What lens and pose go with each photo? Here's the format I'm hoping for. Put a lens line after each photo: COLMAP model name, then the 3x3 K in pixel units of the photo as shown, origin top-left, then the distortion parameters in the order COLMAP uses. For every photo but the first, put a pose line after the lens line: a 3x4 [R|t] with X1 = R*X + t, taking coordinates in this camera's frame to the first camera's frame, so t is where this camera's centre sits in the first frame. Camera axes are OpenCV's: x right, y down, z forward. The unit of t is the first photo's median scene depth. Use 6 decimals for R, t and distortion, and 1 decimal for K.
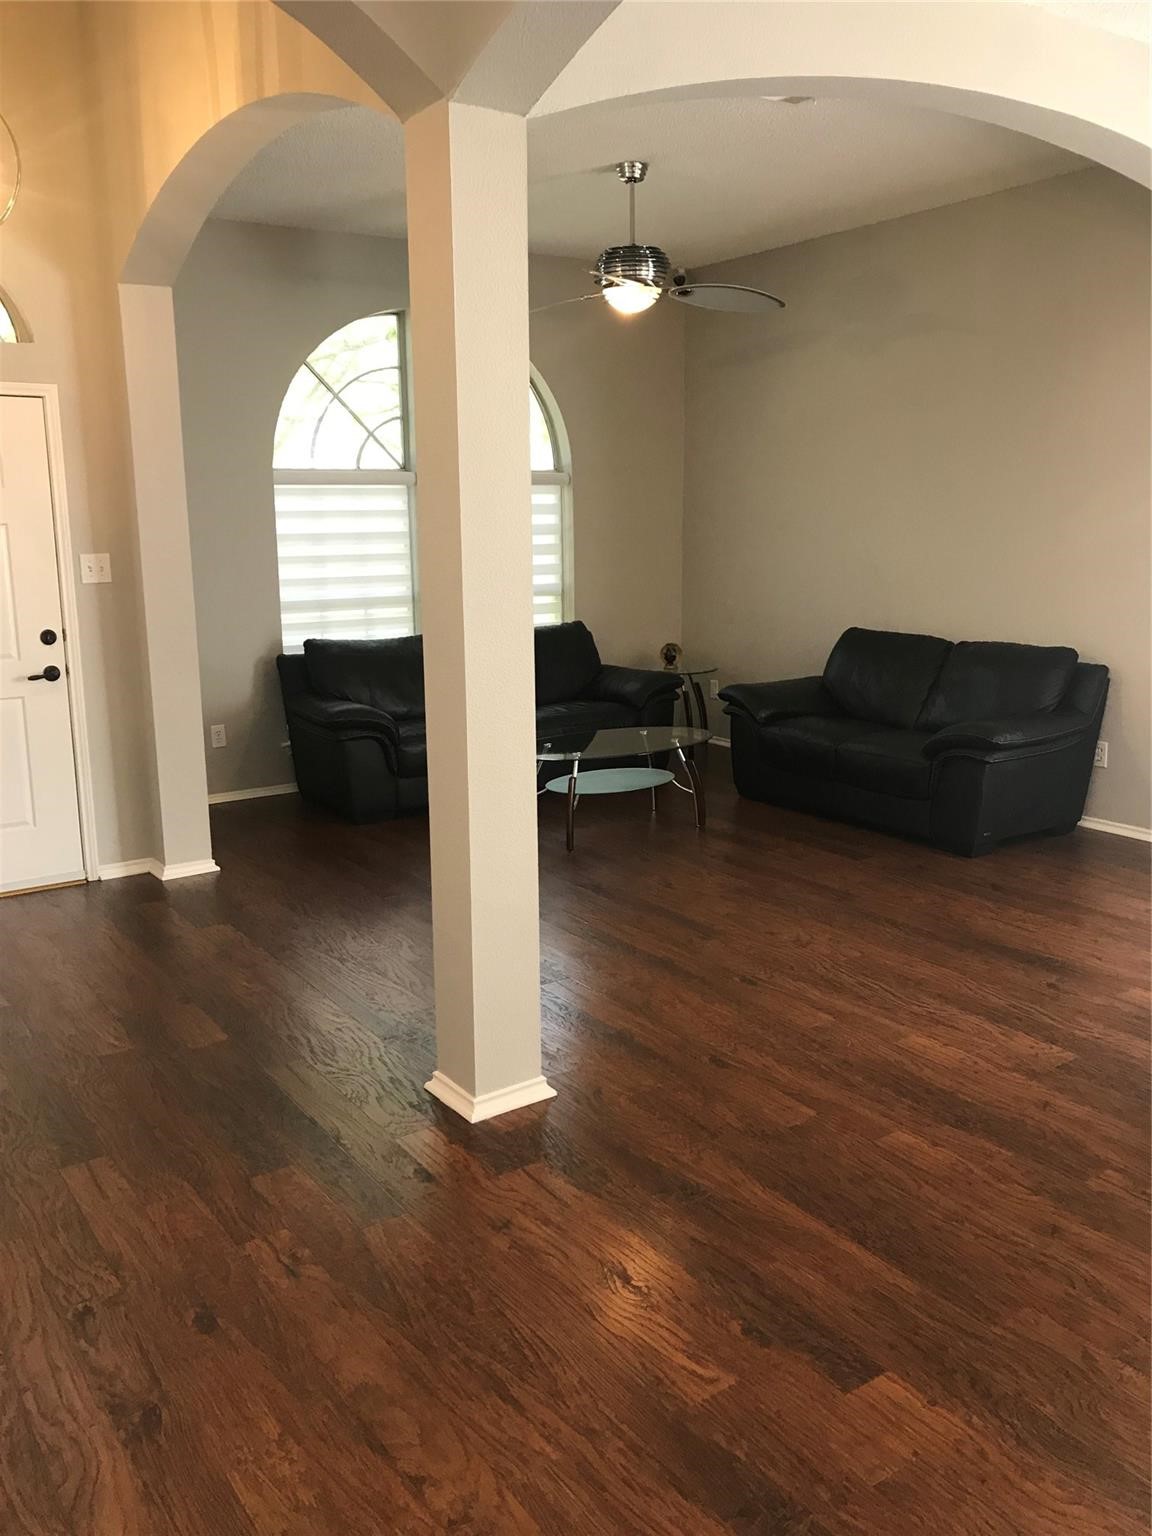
lens RADIAL K [[1285.9, 0, 578.6], [0, 1285.9, 746.0], [0, 0, 1]] dist [0.078942, -0.112522]
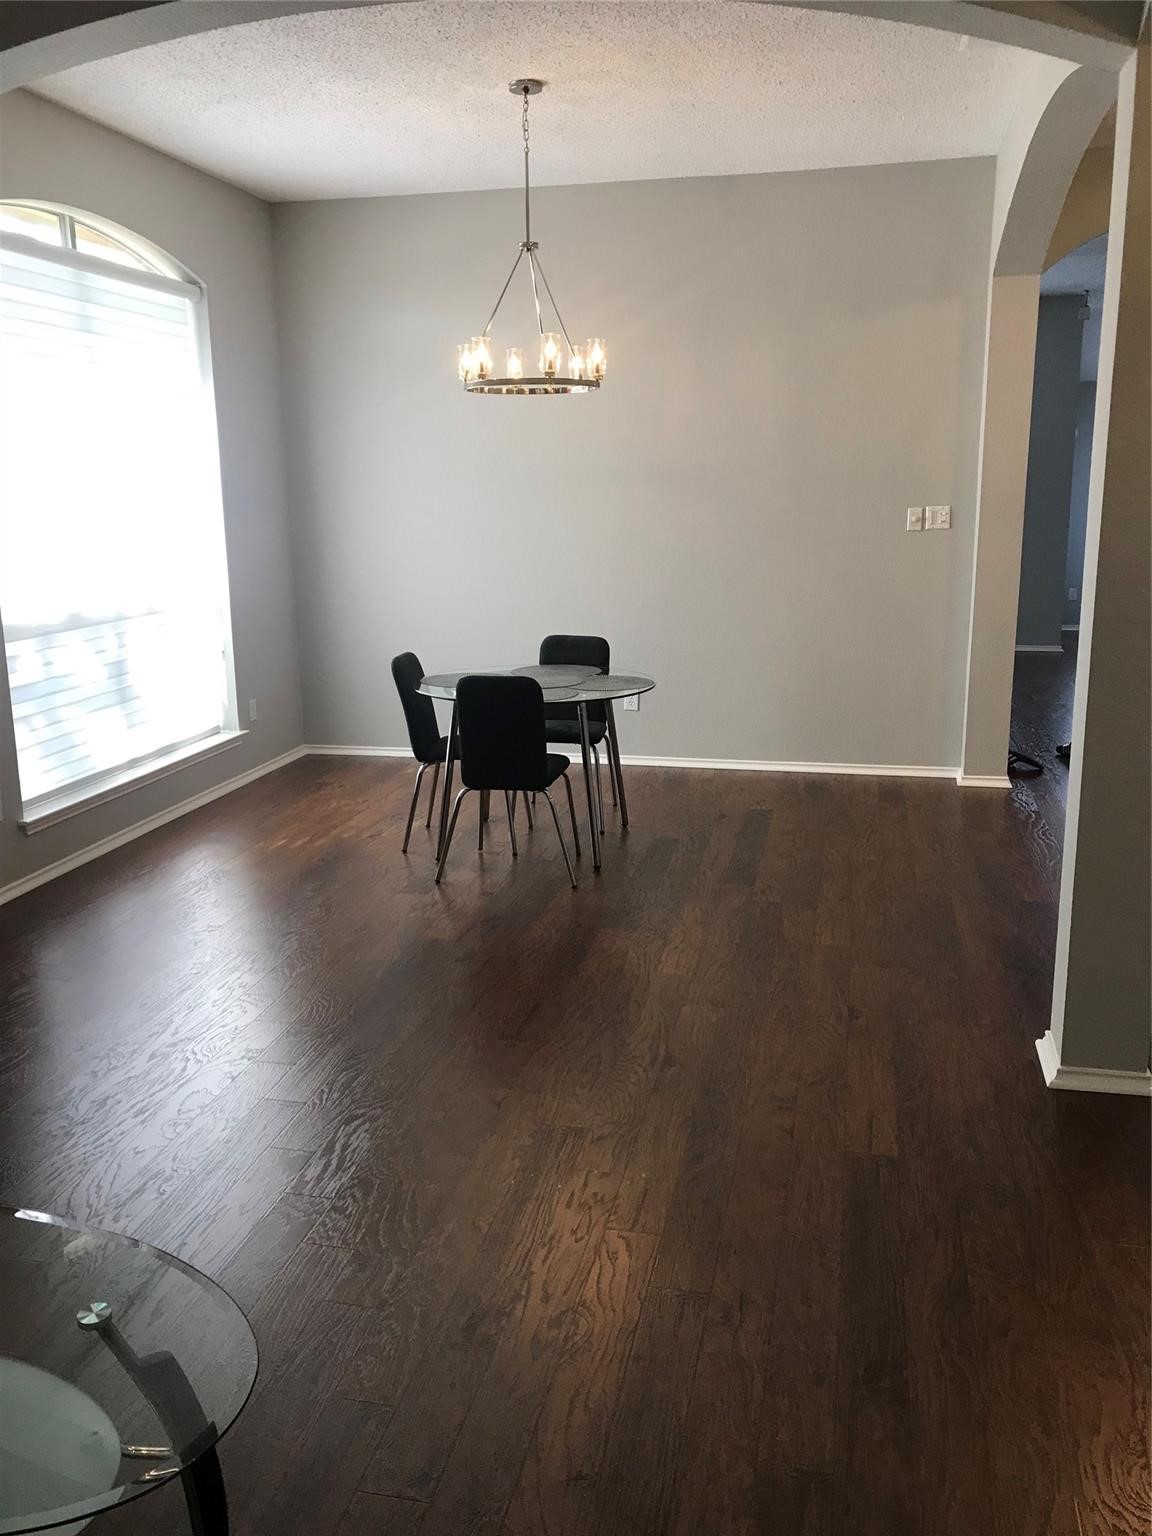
lens RADIAL K [[1252.6, 0, 576.0], [0, 1252.6, 768.0], [0, 0, 1]] dist [0.050525, -0.103802]
pose [[-0.686985, -0.141919, 0.712679, -0.237946], [0.154276, 0.929902, 0.333889, -0.171018], [-0.710106, 0.339326, -0.616934, 0.967687]]
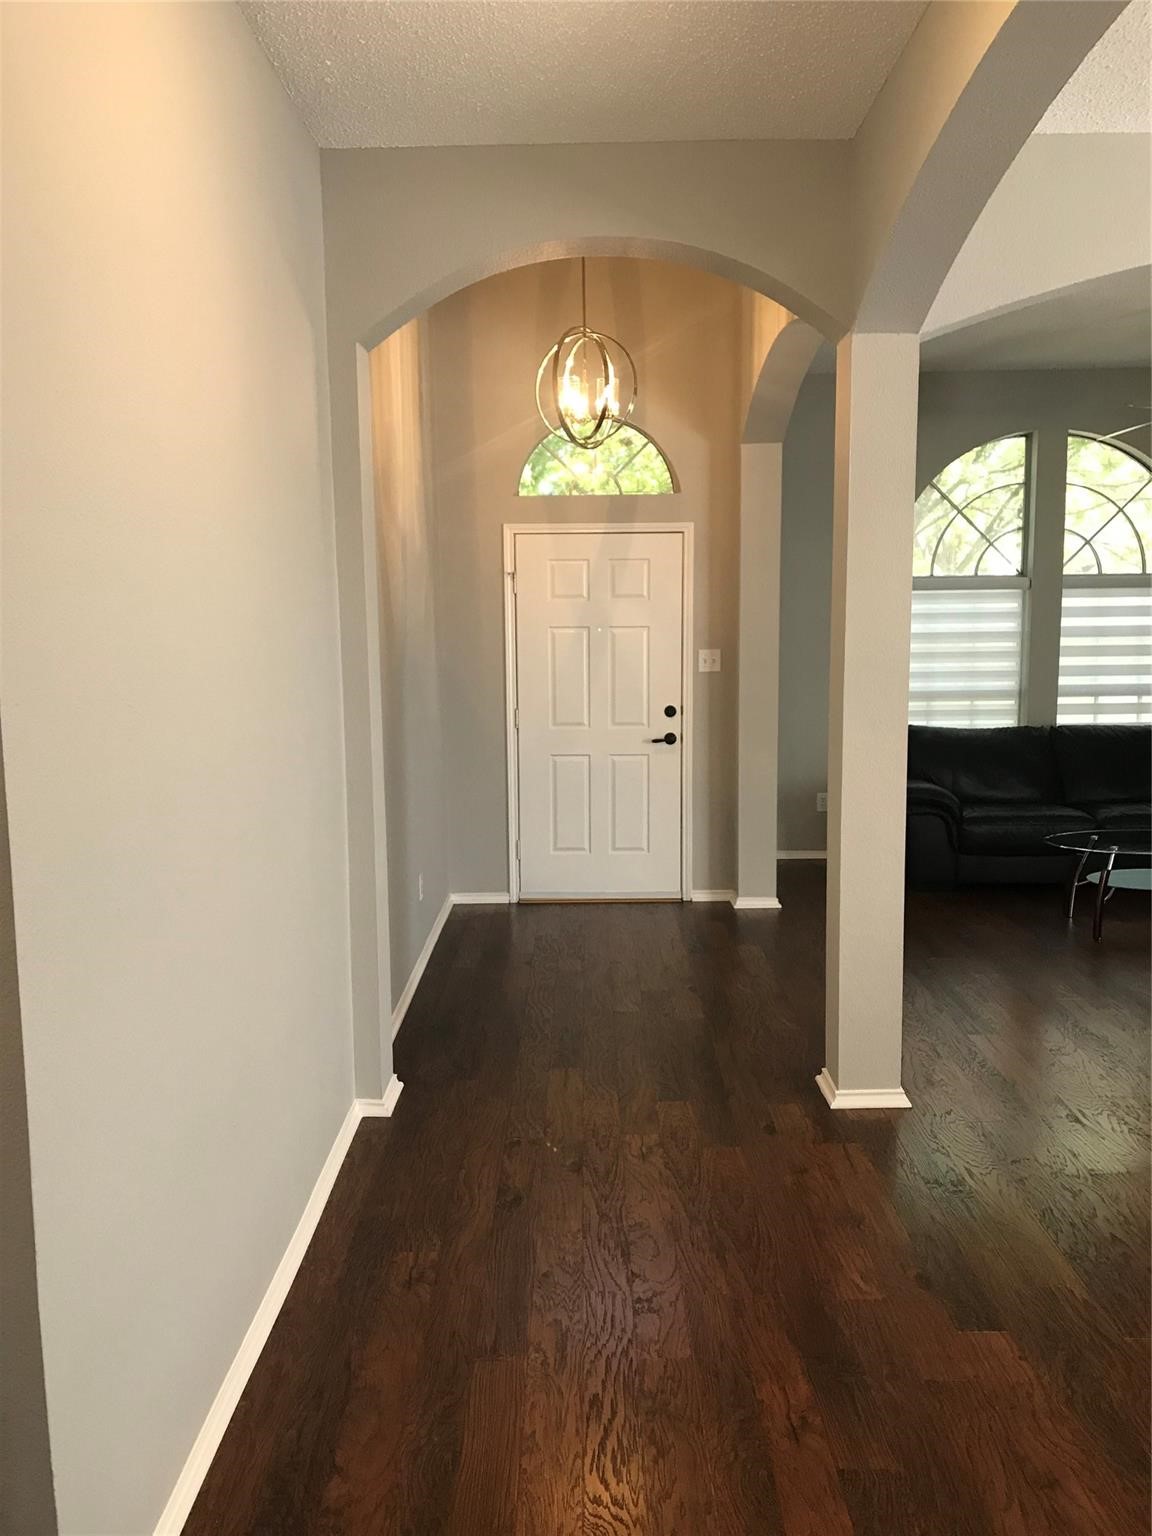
lens RADIAL K [[1252.6, 0, 576.0], [0, 1252.6, 768.0], [0, 0, 1]] dist [0.050525, -0.103802]
pose [[0.832203, 0.079180, -0.548788, 0.213083], [-0.103578, 0.994529, -0.013578, 0.000821], [0.544710, 0.068142, 0.835851, -0.112516]]
